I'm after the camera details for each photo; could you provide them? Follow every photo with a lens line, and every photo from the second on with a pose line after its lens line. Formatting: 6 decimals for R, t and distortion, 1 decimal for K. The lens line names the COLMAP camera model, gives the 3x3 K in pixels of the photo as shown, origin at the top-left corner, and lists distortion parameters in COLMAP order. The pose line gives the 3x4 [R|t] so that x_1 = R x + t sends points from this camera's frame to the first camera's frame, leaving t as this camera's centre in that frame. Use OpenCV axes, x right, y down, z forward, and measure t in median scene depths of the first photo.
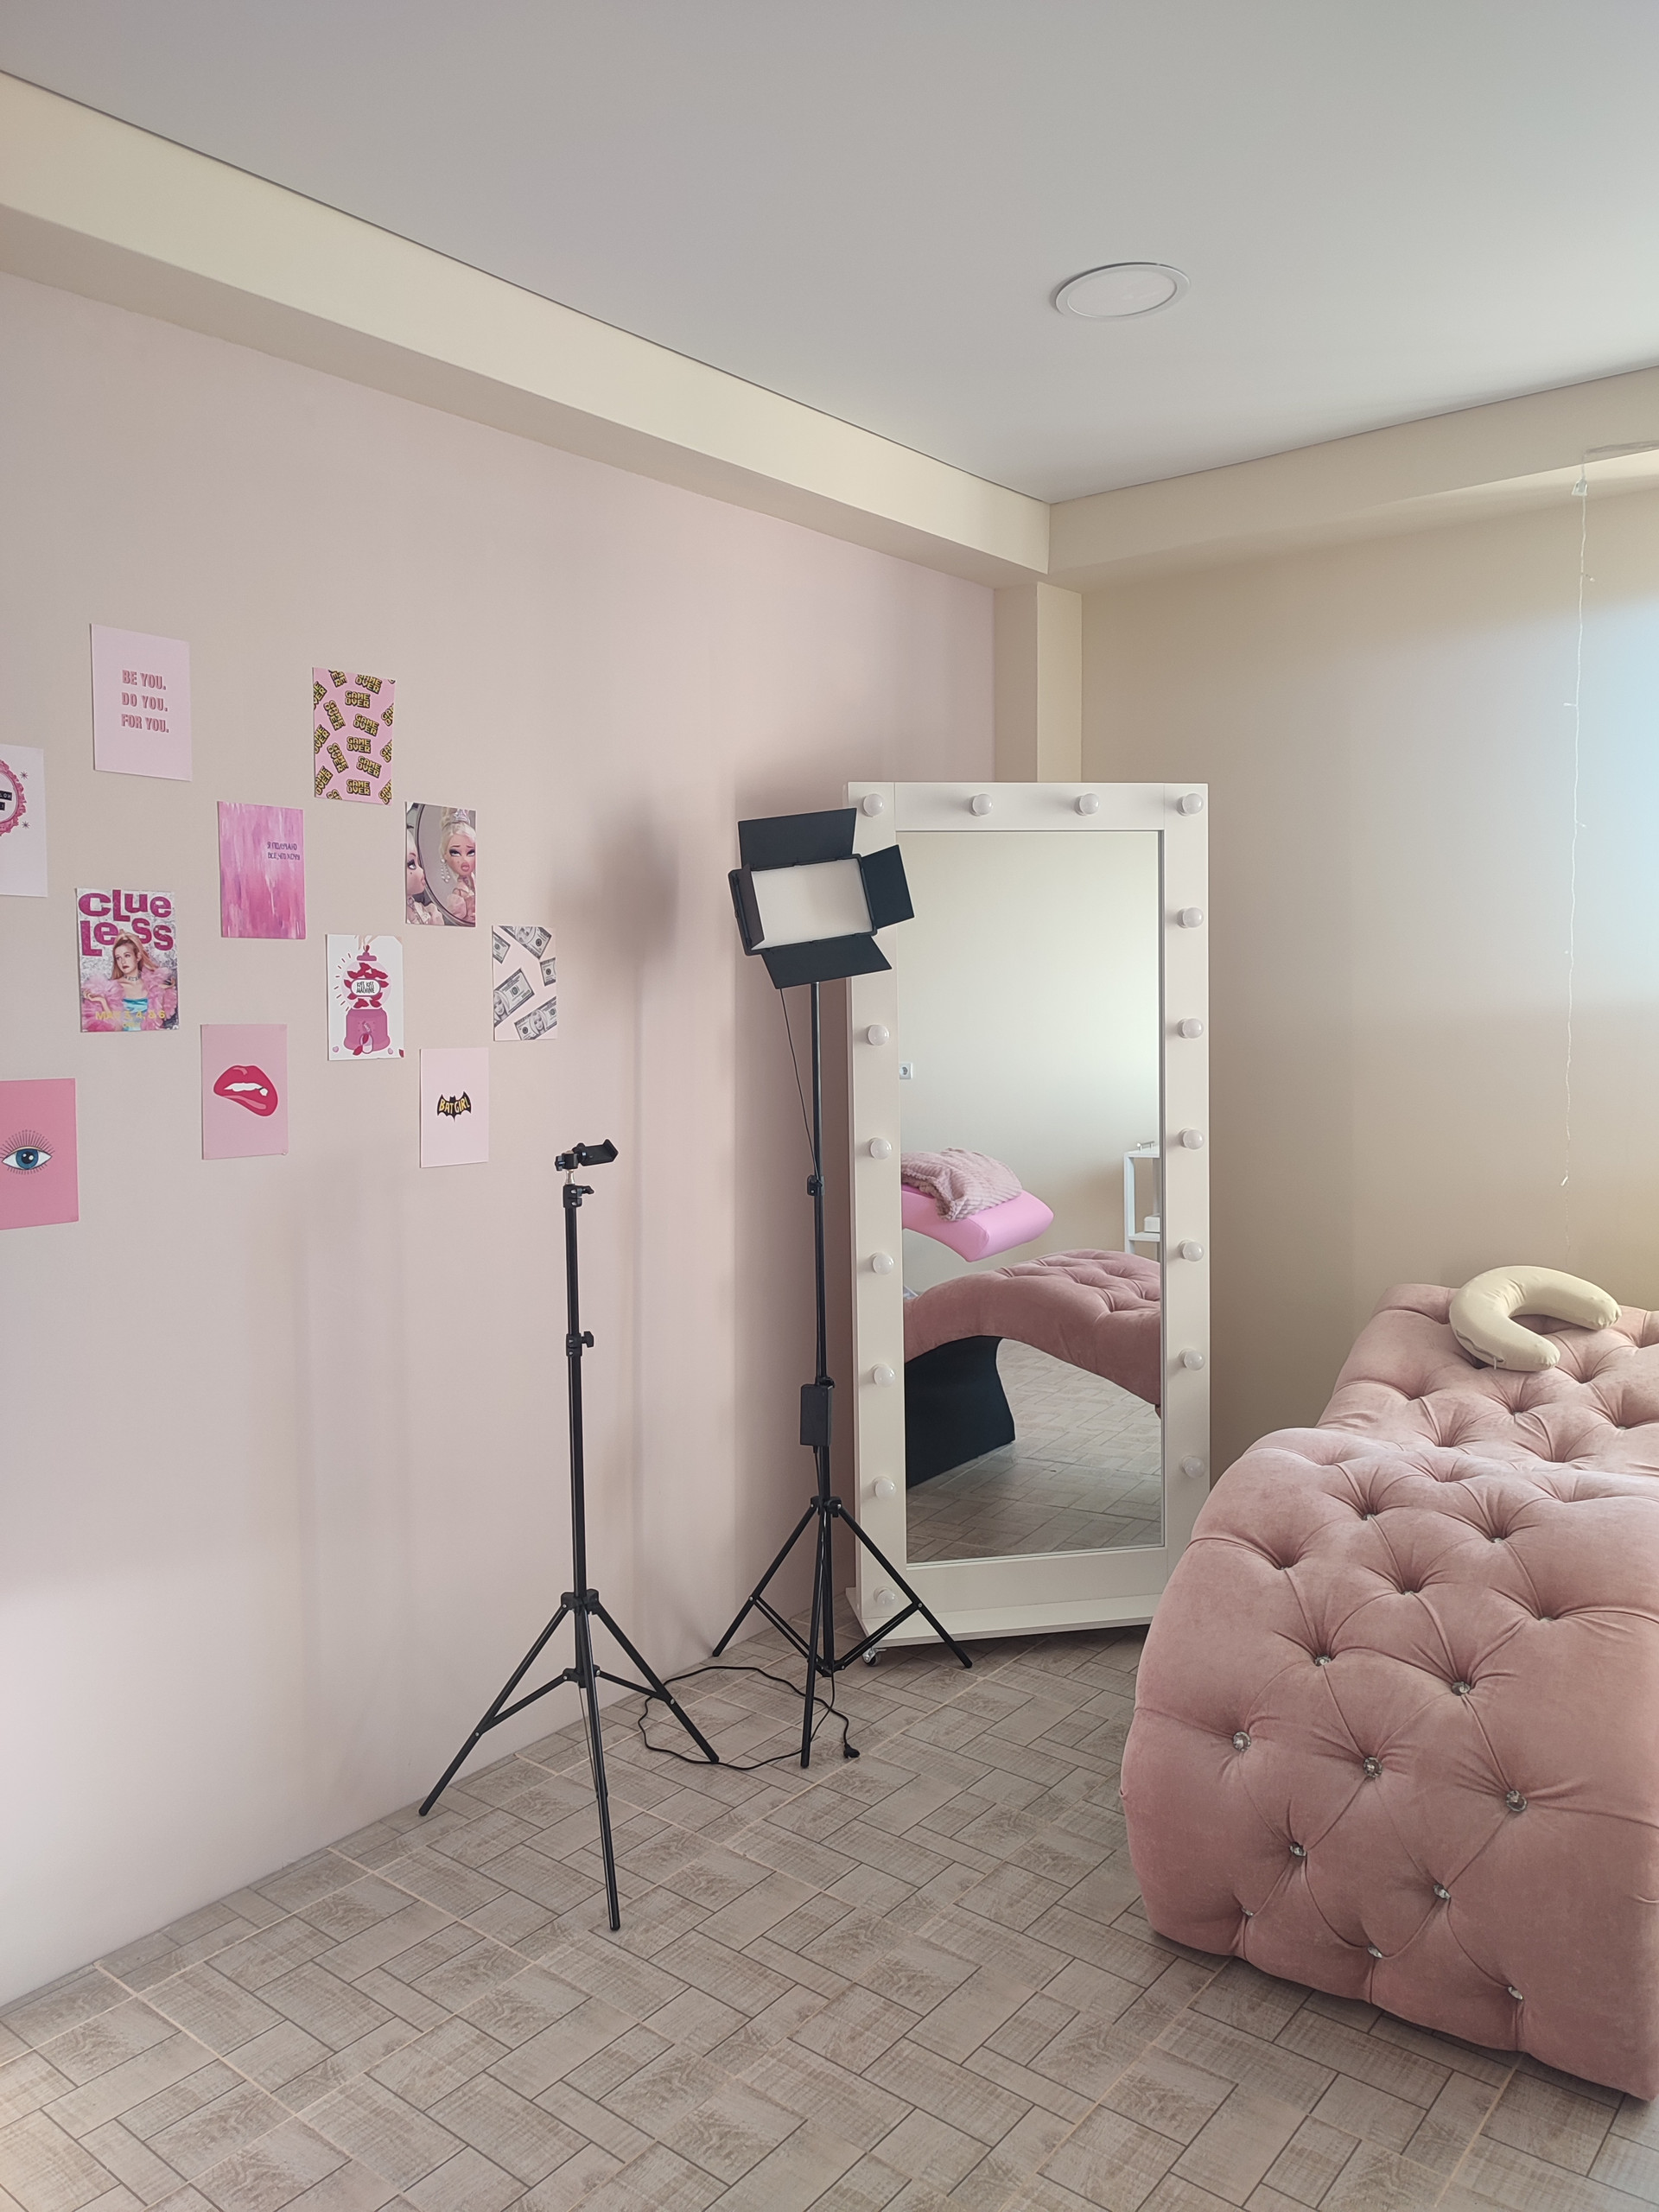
lens RADIAL K [[1620.8, 0, 825.6], [0, 1620.8, 1097.4], [0, 0, 1]] dist [0.040212, -0.002279]
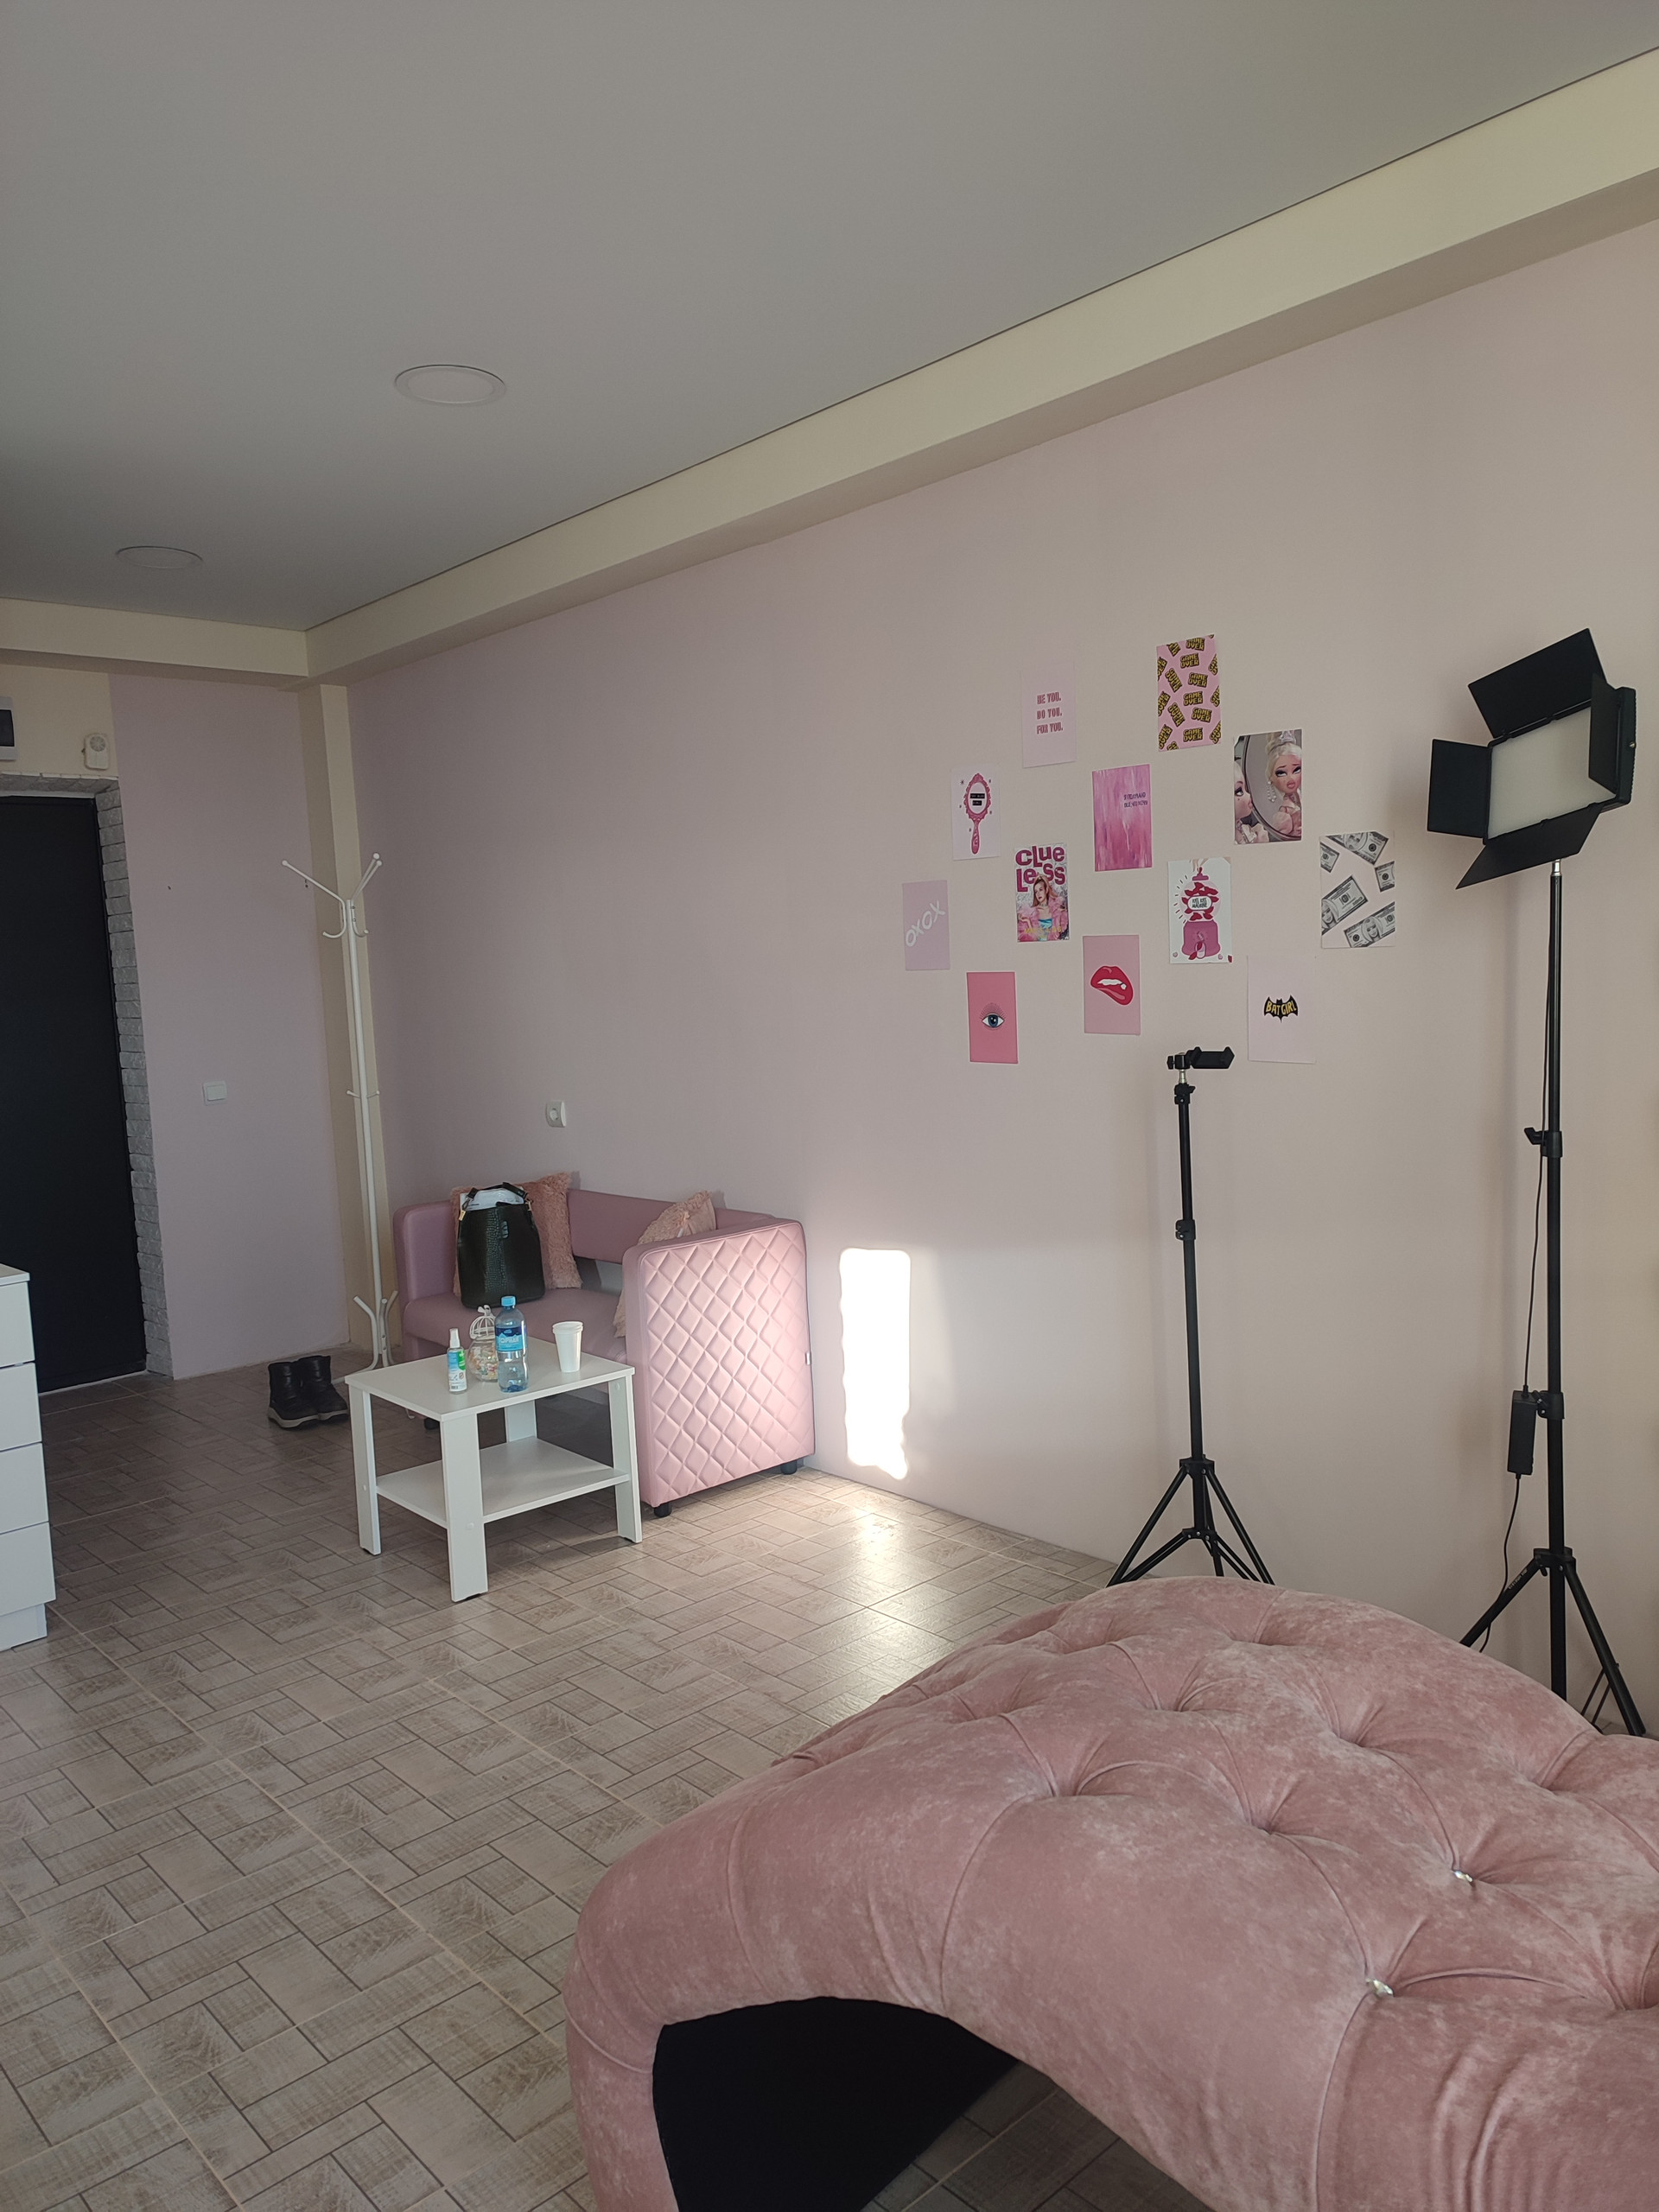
lens RADIAL K [[1620.8, 0, 831.5], [0, 1620.8, 1110.0], [0, 0, 1]] dist [0.040212, -0.002279]
pose [[-0.146430, 0.118756, -0.982067, 0.948902], [-0.019770, 0.992218, 0.122932, -0.058307], [0.989023, 0.037417, -0.142943, 0.910945]]
